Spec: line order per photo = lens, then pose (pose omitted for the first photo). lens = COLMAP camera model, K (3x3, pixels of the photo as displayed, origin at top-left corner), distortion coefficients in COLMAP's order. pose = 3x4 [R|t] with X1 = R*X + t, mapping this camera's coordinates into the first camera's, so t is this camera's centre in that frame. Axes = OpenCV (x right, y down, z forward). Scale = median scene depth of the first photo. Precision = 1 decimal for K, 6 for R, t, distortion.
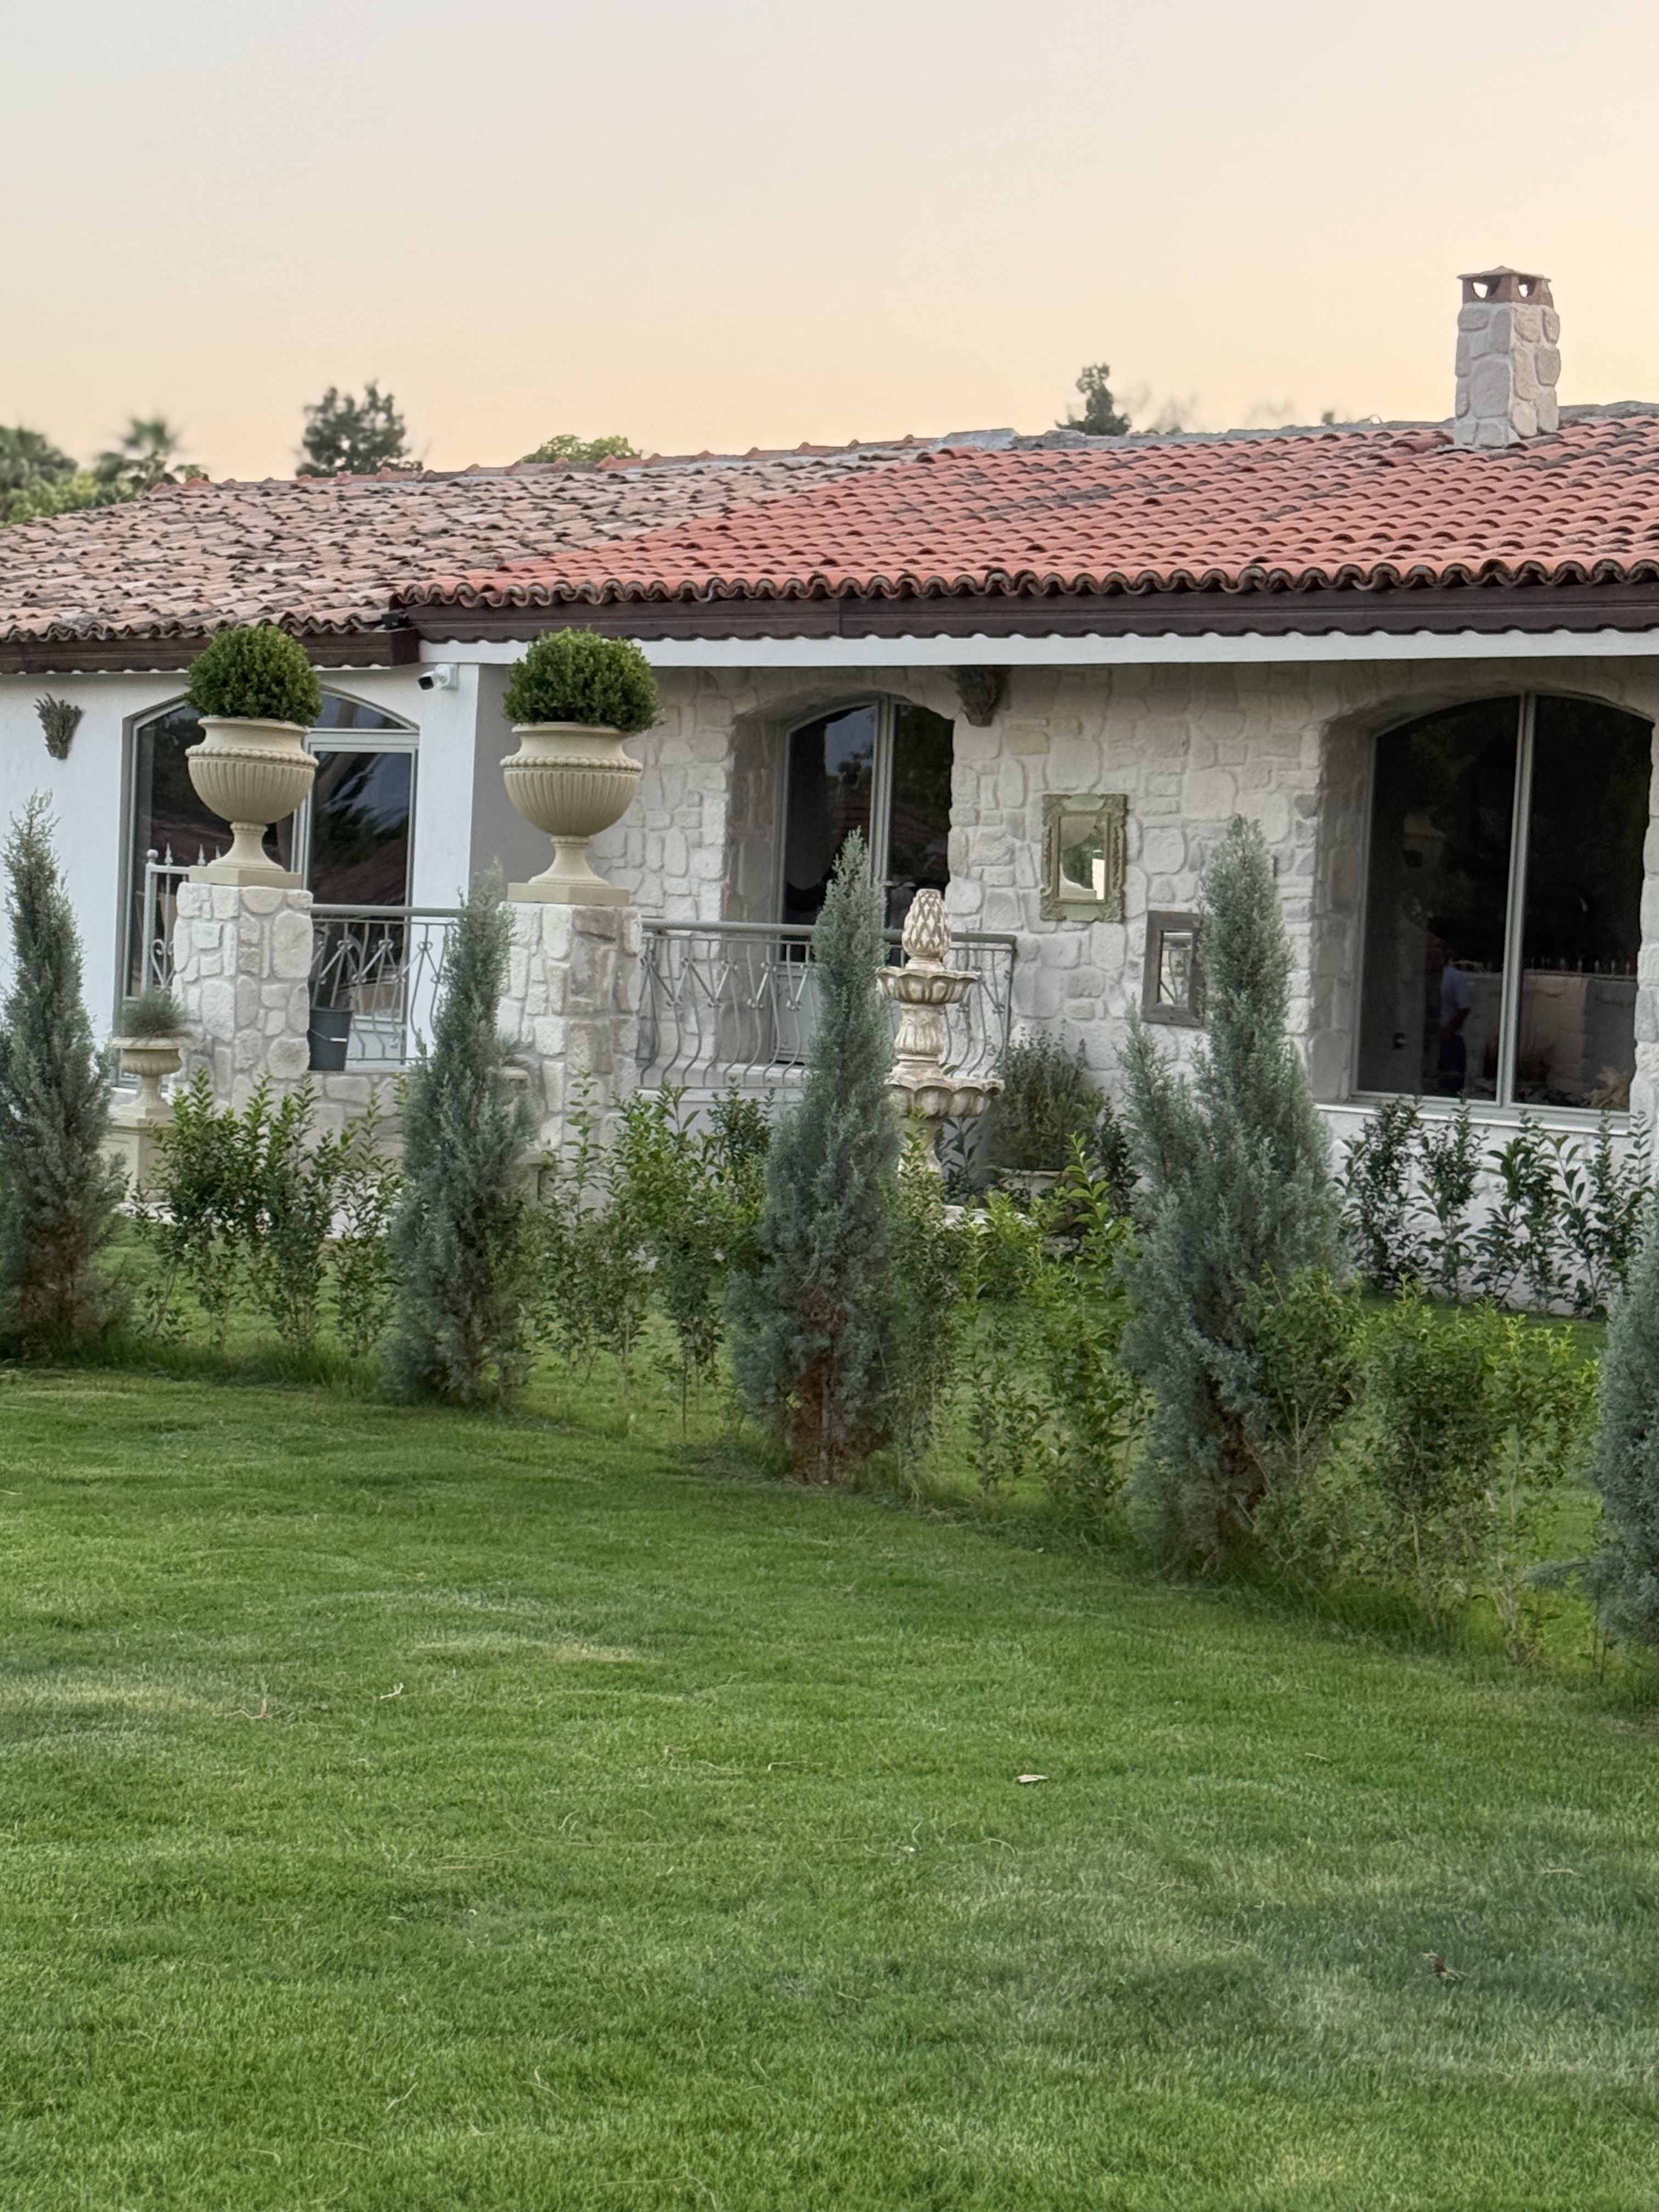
lens RADIAL K [[4018.4, 0, 829.5], [0, 4018.4, 1106.0], [0, 0, 1]] dist [0.071316, -0.026227]
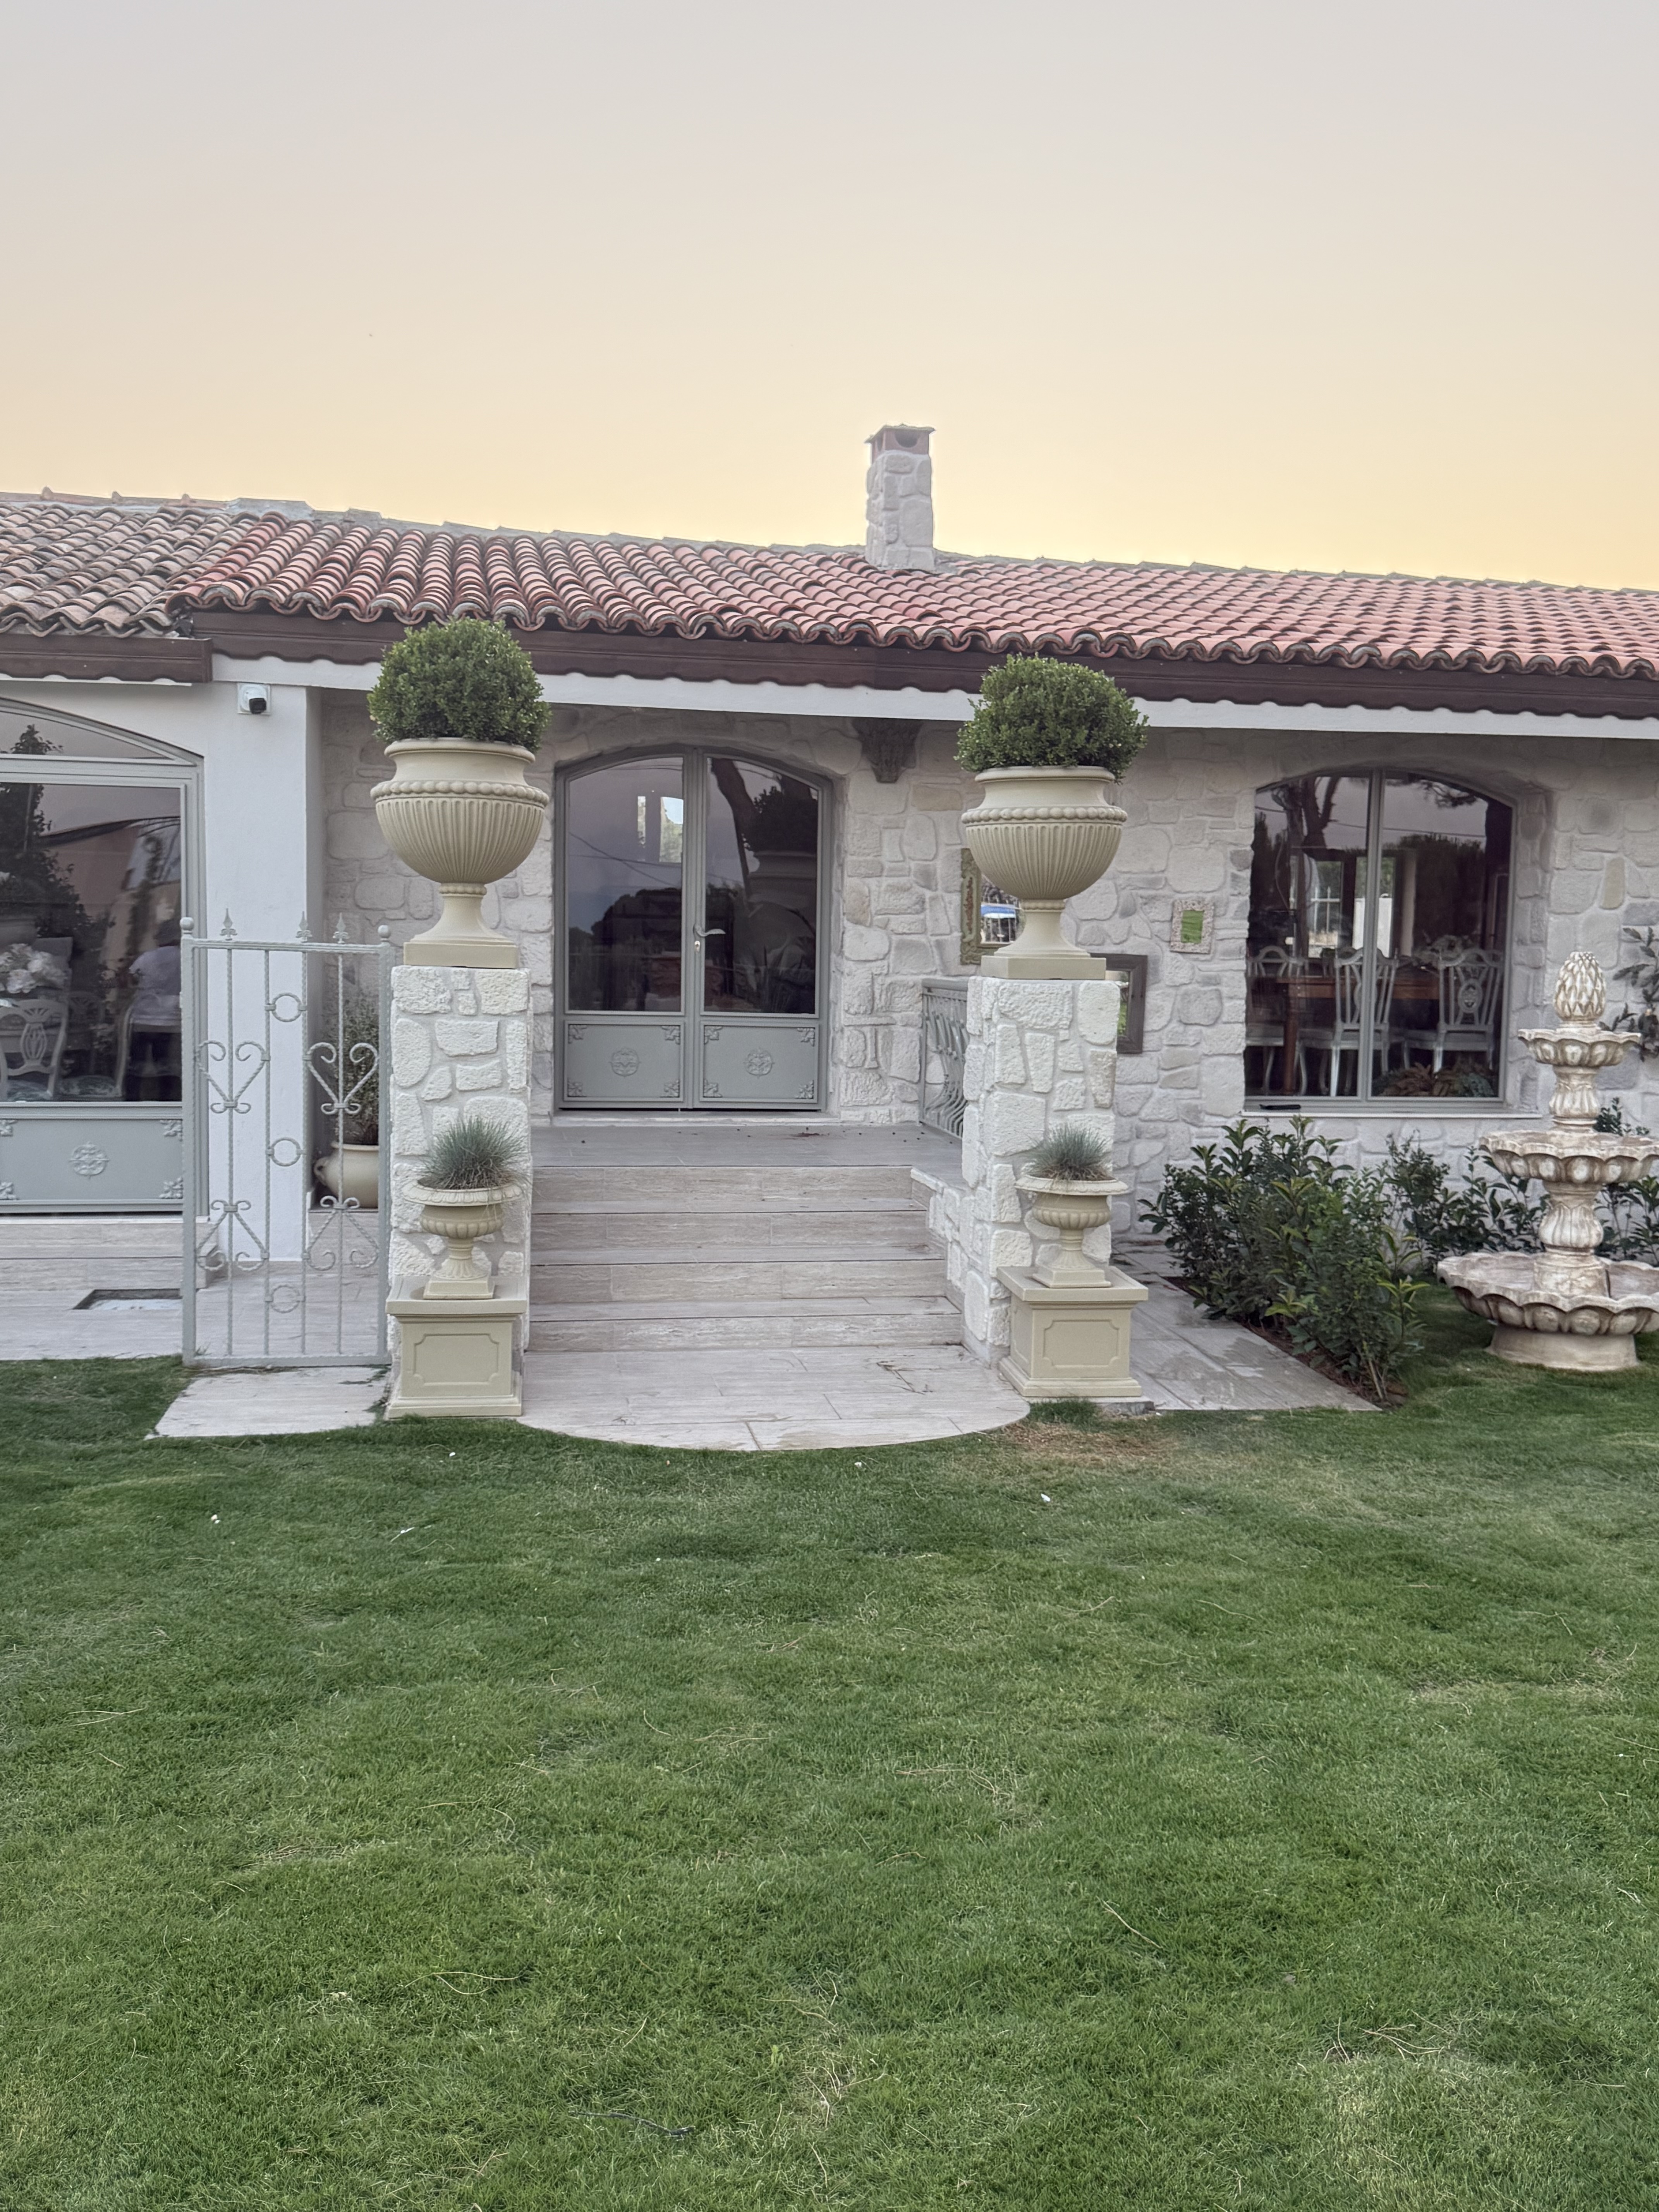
lens RADIAL K [[1828.7, 0, 829.5], [0, 1828.7, 1106.0], [0, 0, 1]] dist [0.158391, 0.001719]
pose [[0.641412, -0.100373, 0.760602, -0.354996], [0.050102, 0.994769, 0.089024, -0.053762], [-0.765559, -0.018994, 0.643086, 0.699717]]
